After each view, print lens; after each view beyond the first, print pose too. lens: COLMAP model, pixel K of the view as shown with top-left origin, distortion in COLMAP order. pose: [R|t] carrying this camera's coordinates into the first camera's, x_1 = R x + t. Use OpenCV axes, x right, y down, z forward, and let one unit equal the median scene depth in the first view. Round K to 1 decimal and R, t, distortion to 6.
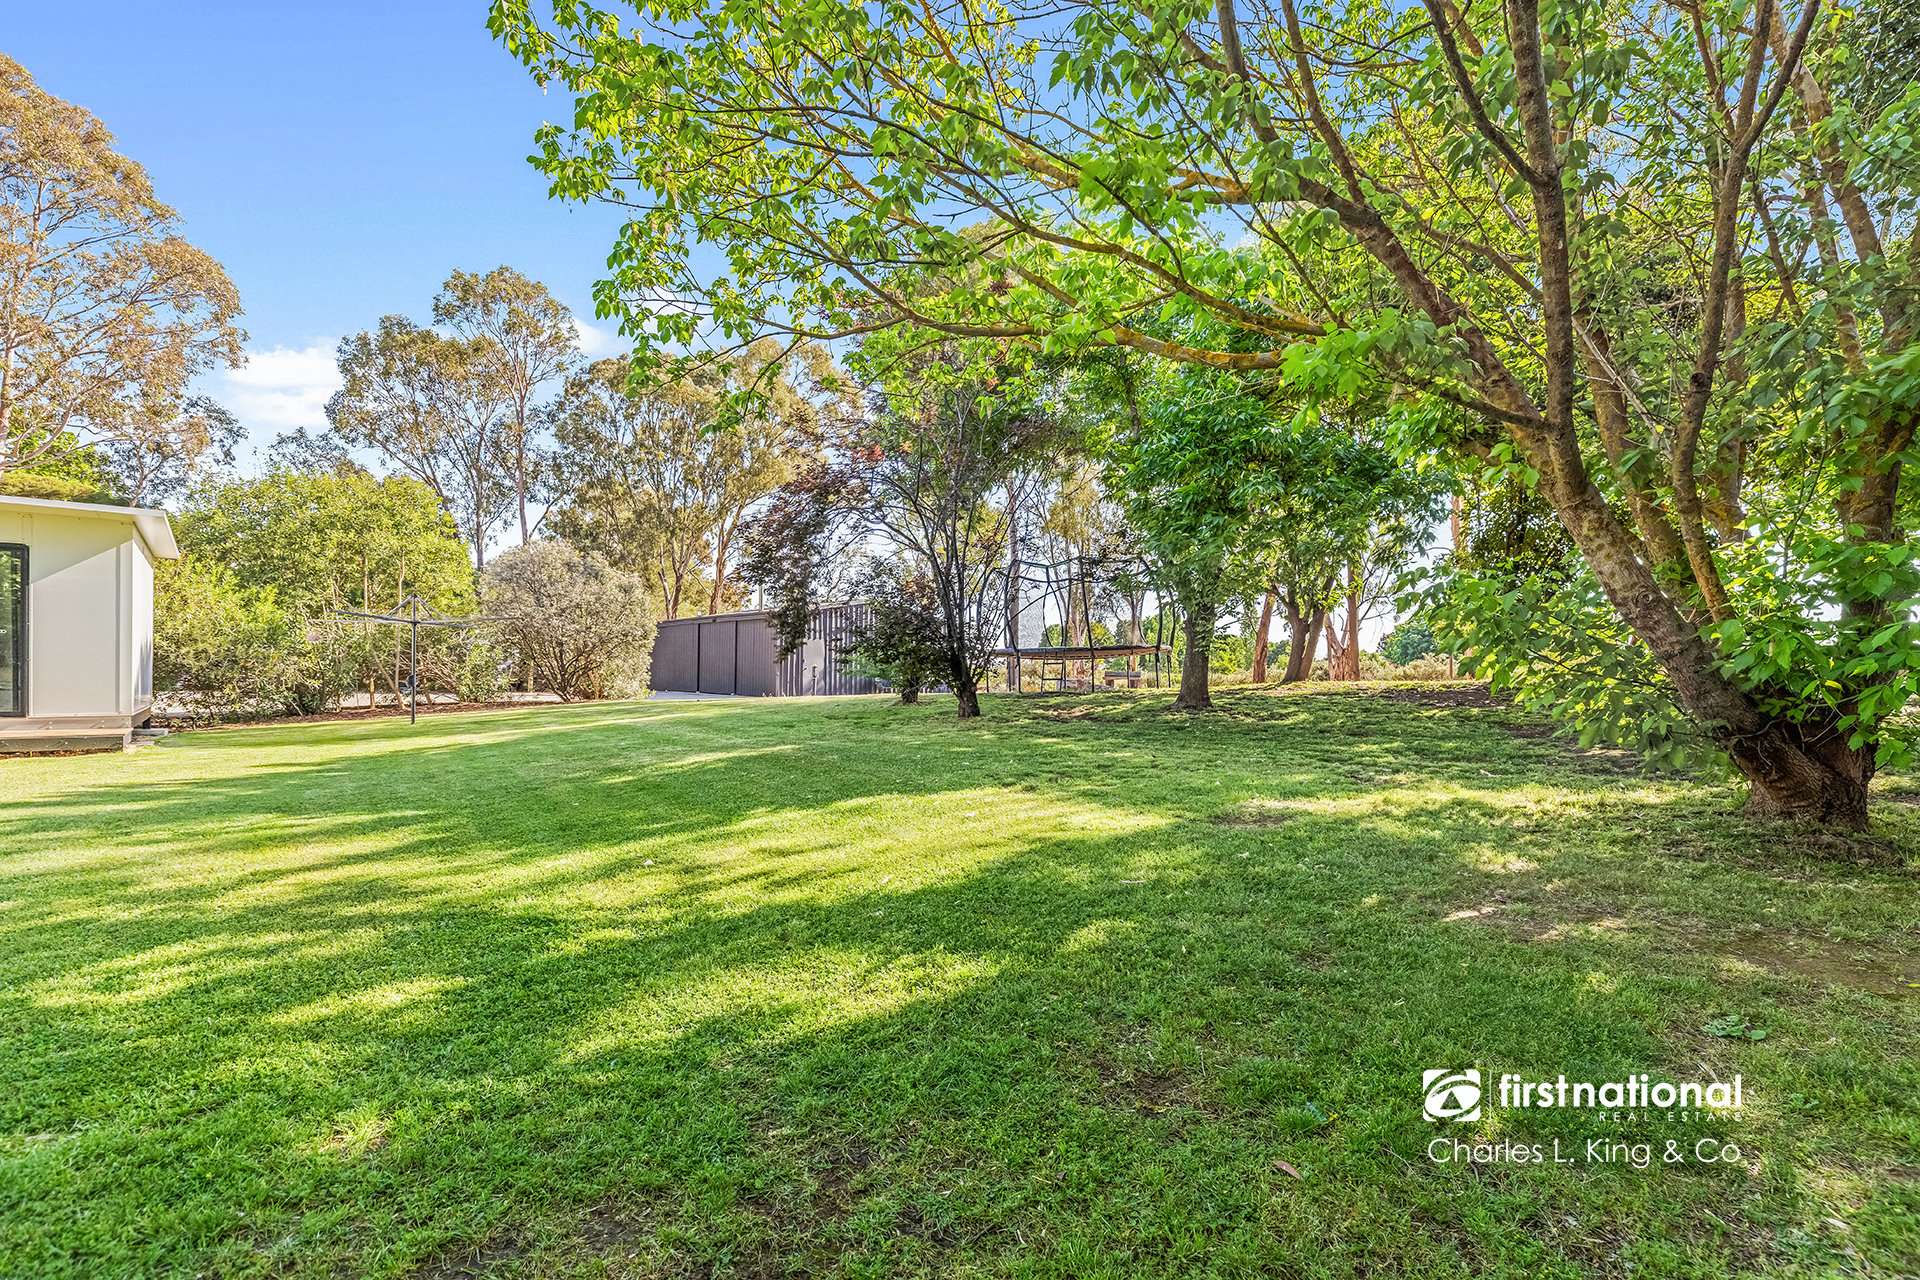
lens RADIAL K [[858.8, 0, 946.1], [0, 858.8, 643.8], [0, 0, 1]] dist [0.022170, -0.010406]
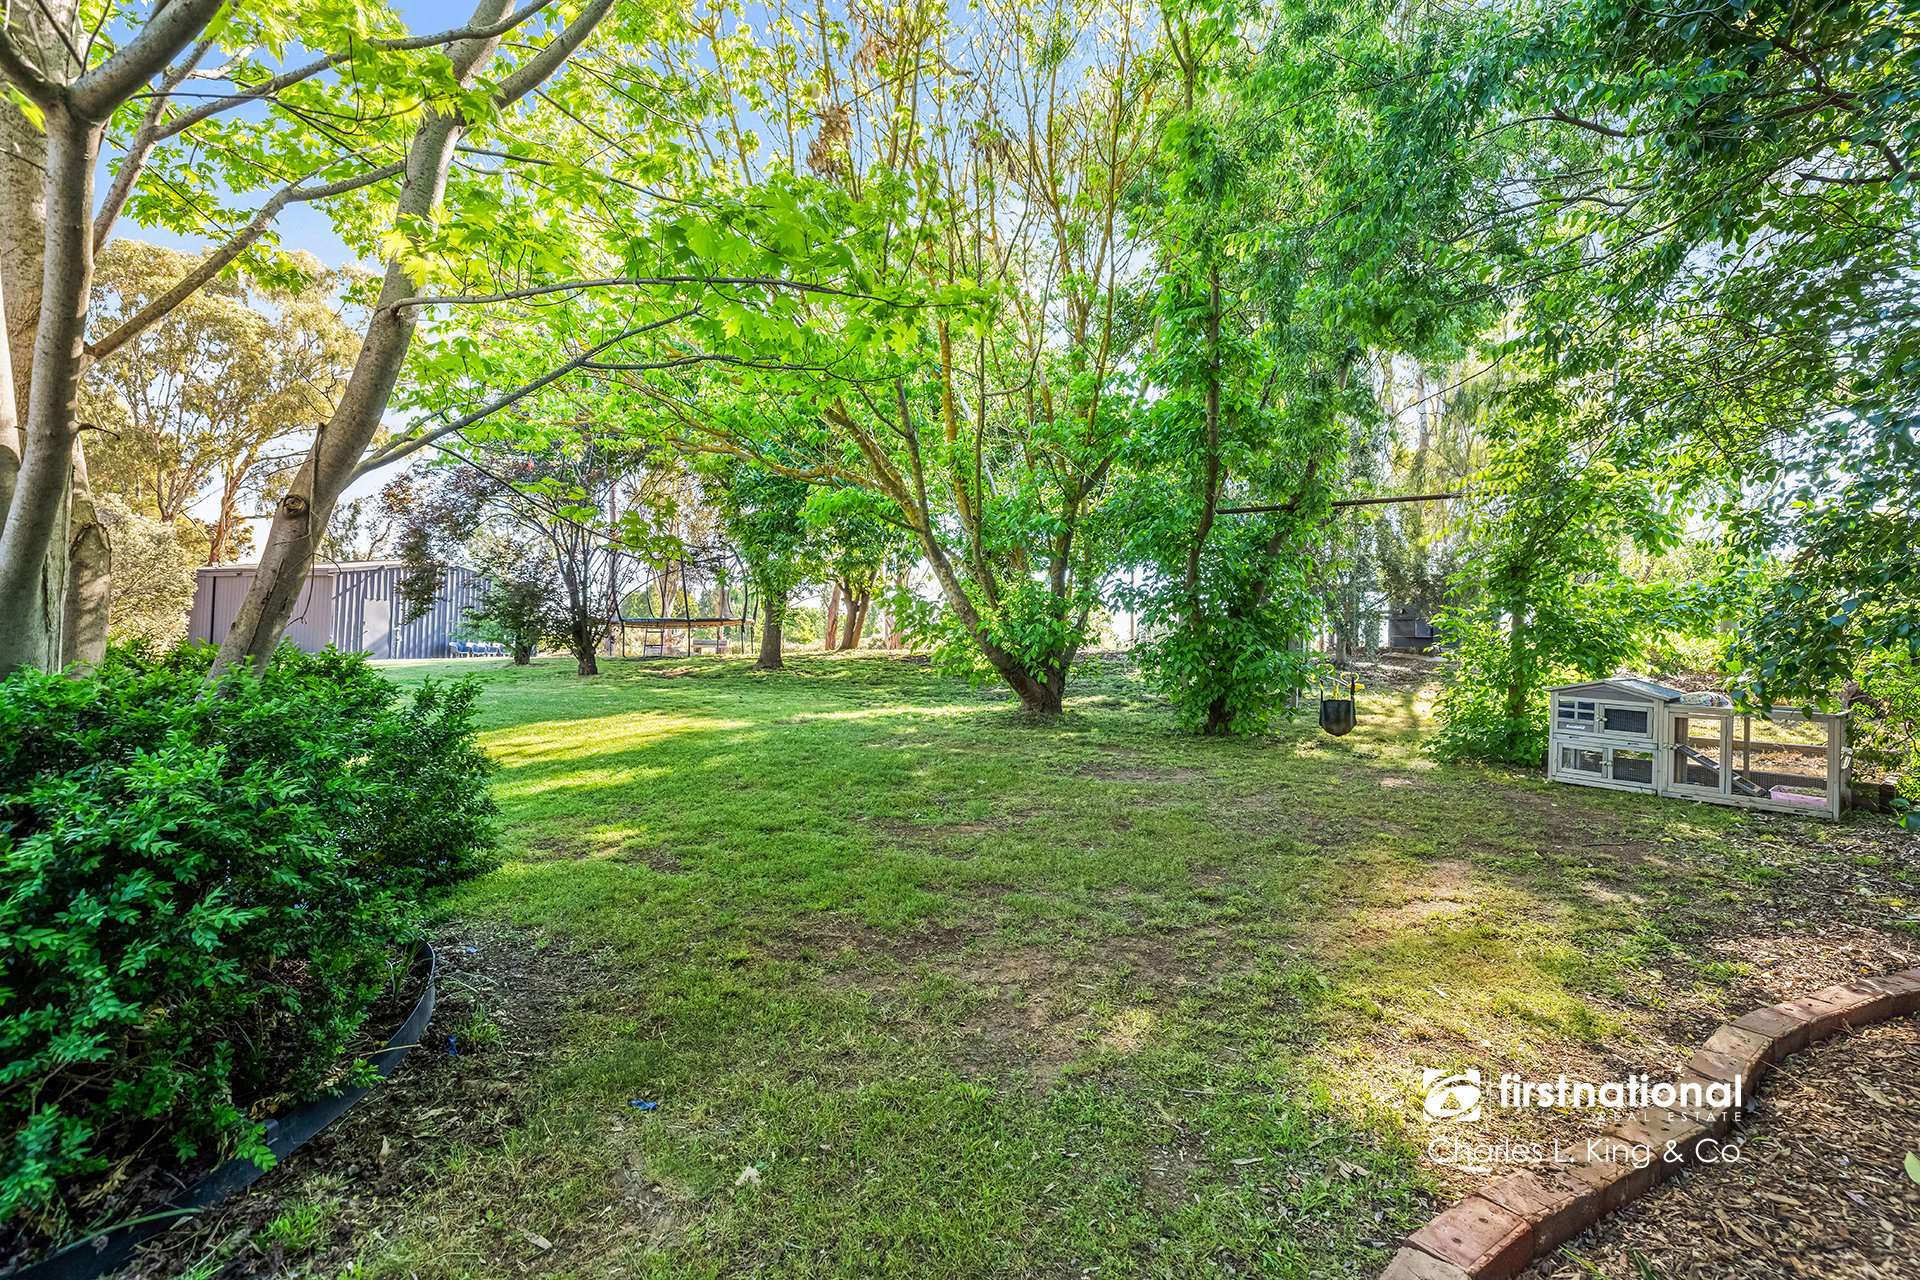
lens RADIAL K [[858.8, 0, 946.1], [0, 858.8, 643.8], [0, 0, 1]] dist [0.022170, -0.010406]
pose [[0.888699, 0.014053, 0.458275, -0.069235], [-0.030284, 0.999147, 0.028088, -0.006819], [-0.457490, -0.038840, 0.888366, -0.265581]]
